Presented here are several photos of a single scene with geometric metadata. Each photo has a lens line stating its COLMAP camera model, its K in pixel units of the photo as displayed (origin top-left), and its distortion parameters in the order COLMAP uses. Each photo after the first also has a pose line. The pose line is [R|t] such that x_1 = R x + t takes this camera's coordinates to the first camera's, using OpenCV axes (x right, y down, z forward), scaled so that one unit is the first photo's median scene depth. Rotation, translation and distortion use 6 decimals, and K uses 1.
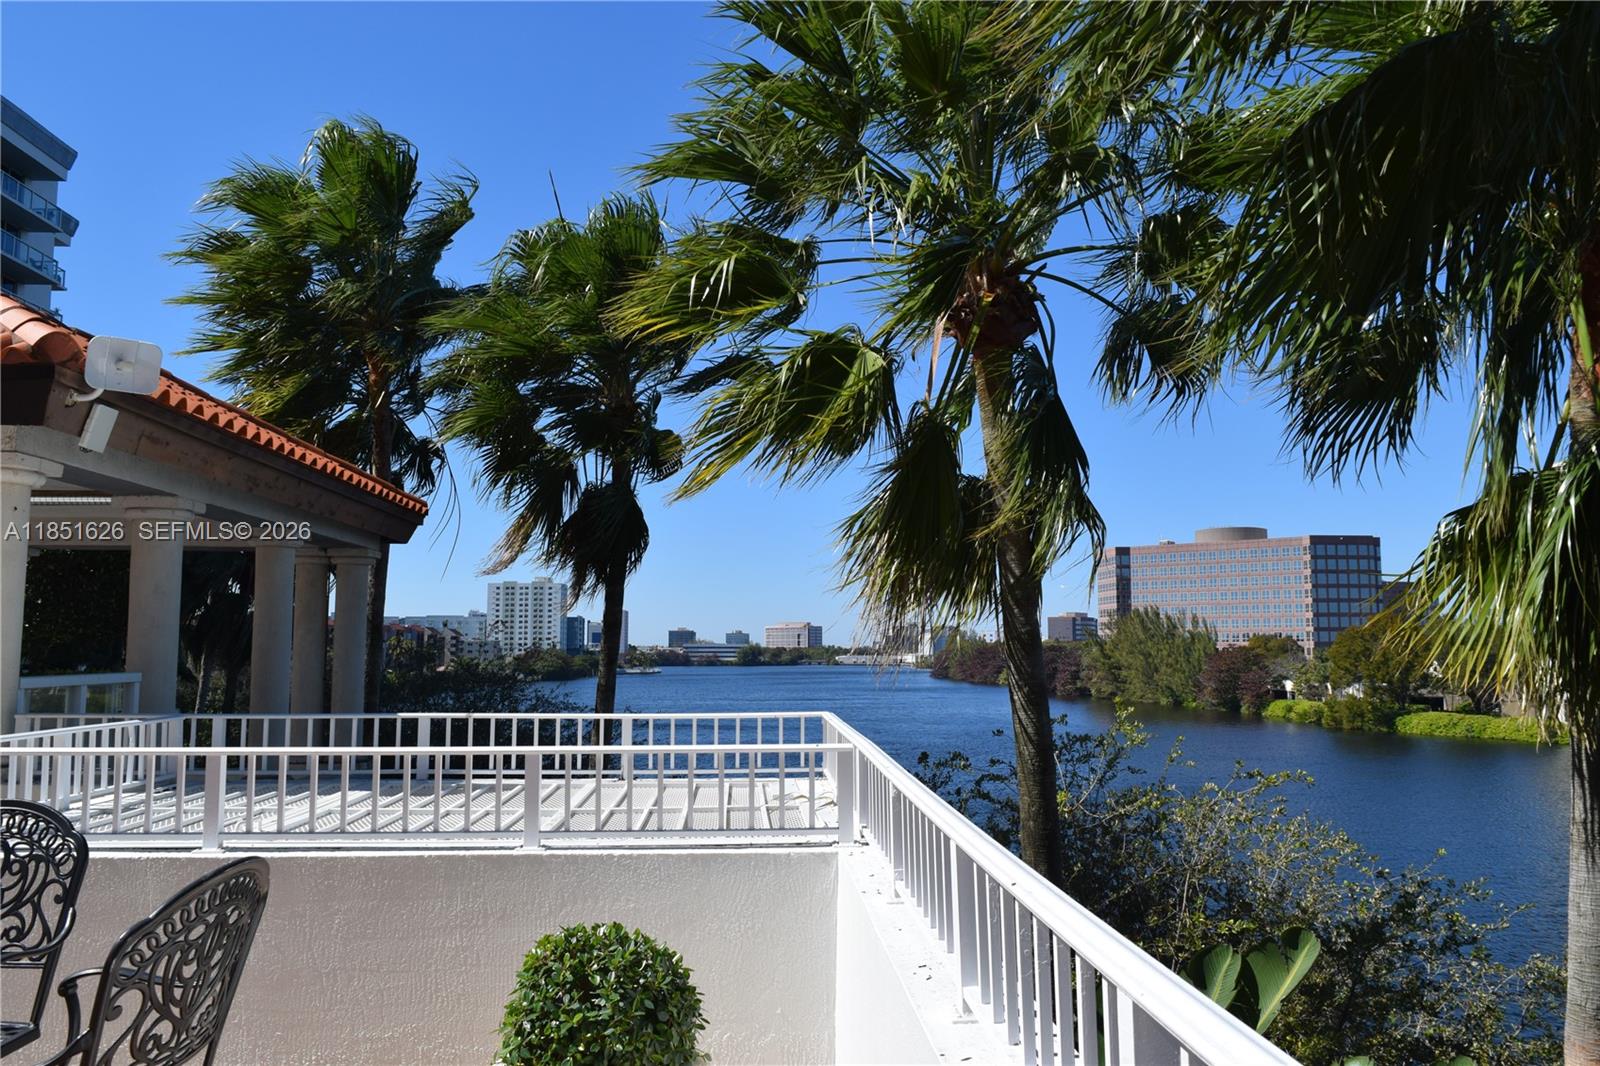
lens RADIAL K [[1233.1, 0, 796.3], [0, 1233.1, 523.7], [0, 0, 1]] dist [-0.019787, 0.002185]
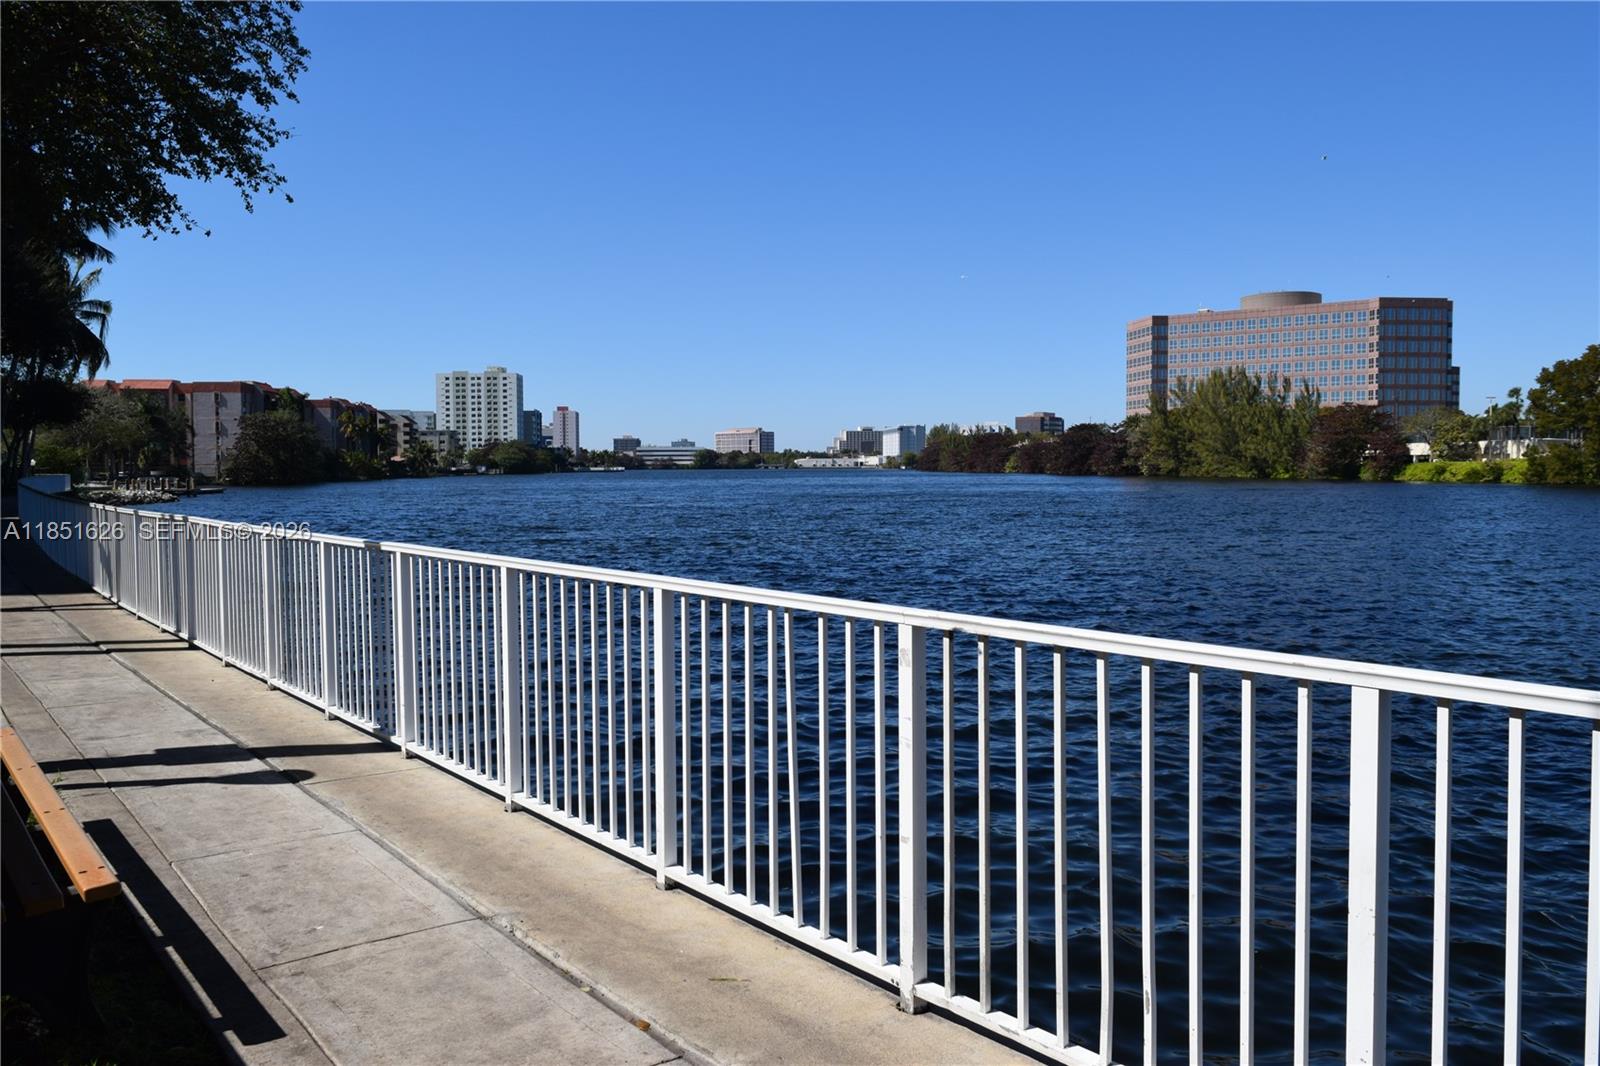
lens RADIAL K [[1233.1, 0, 796.3], [0, 1233.1, 523.7], [0, 0, 1]] dist [-0.019787, 0.002185]
pose [[0.998646, -0.008981, 0.051246, -0.050162], [0.001169, 0.988613, 0.150473, 0.035143], [-0.052014, -0.150209, 0.987285, 0.108661]]
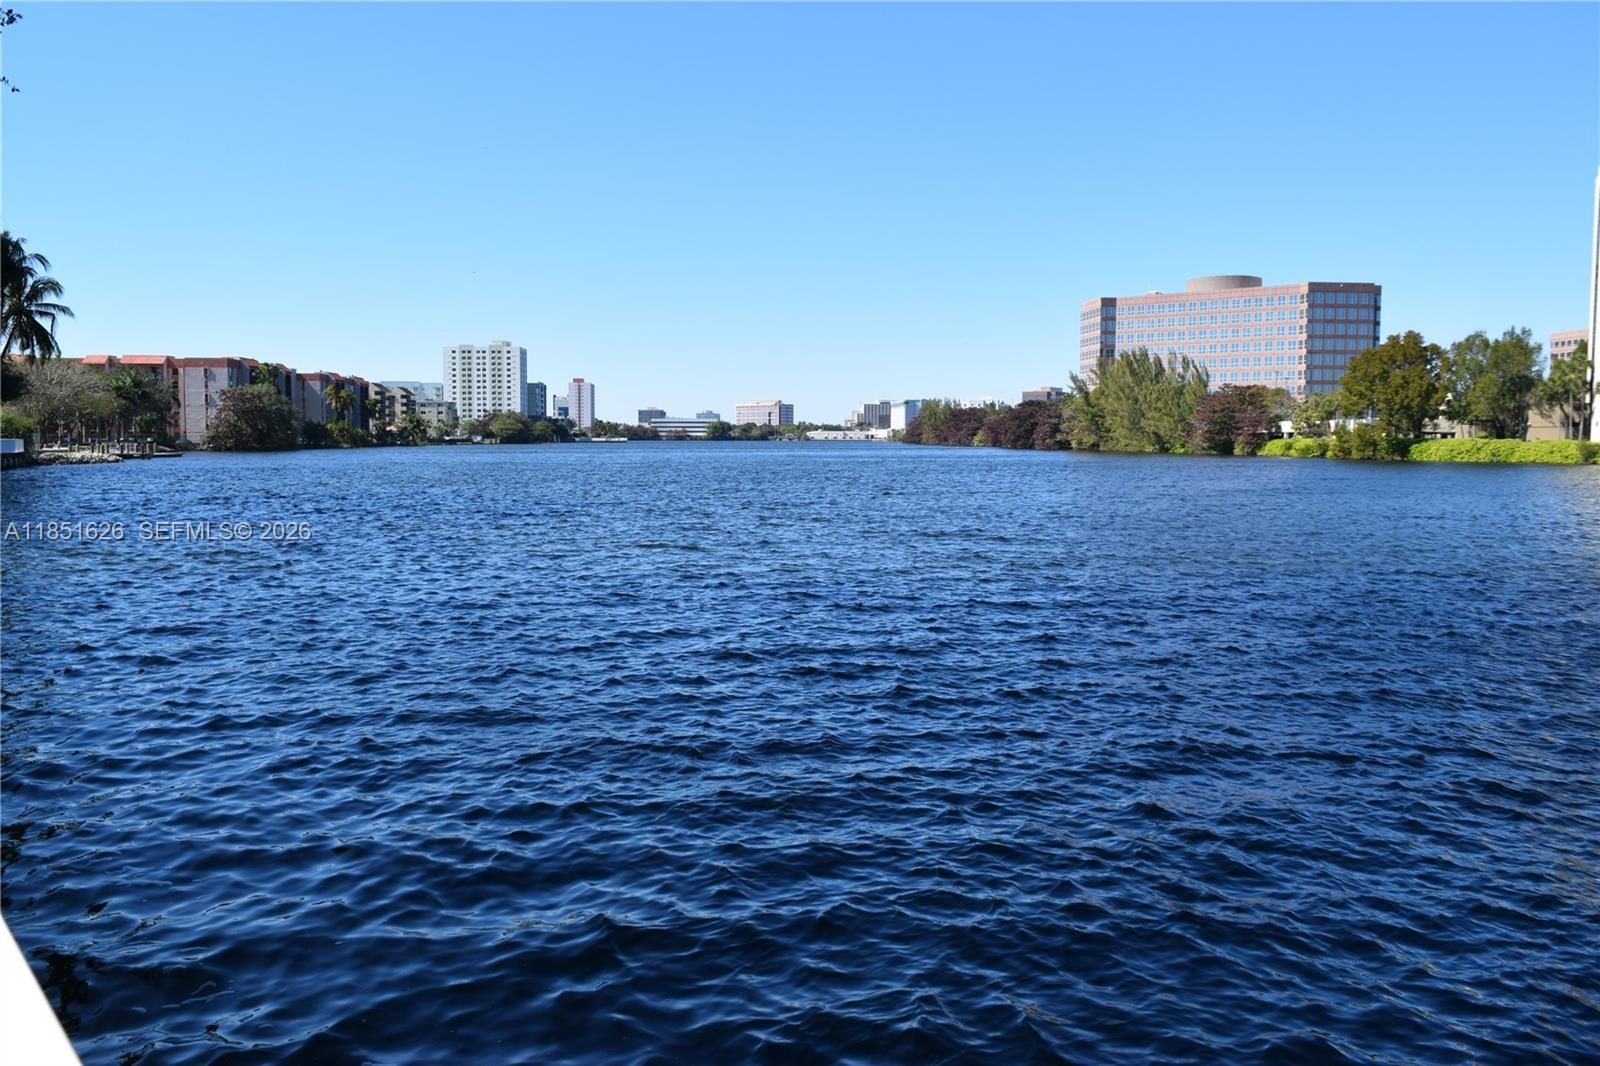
lens RADIAL K [[1233.1, 0, 796.3], [0, 1233.1, 523.7], [0, 0, 1]] dist [-0.019787, 0.002185]
pose [[0.999742, -0.000271, 0.022710, 0.003866], [-0.003655, 0.984974, 0.172664, 0.028934], [-0.022416, -0.172702, 0.984719, 0.047294]]
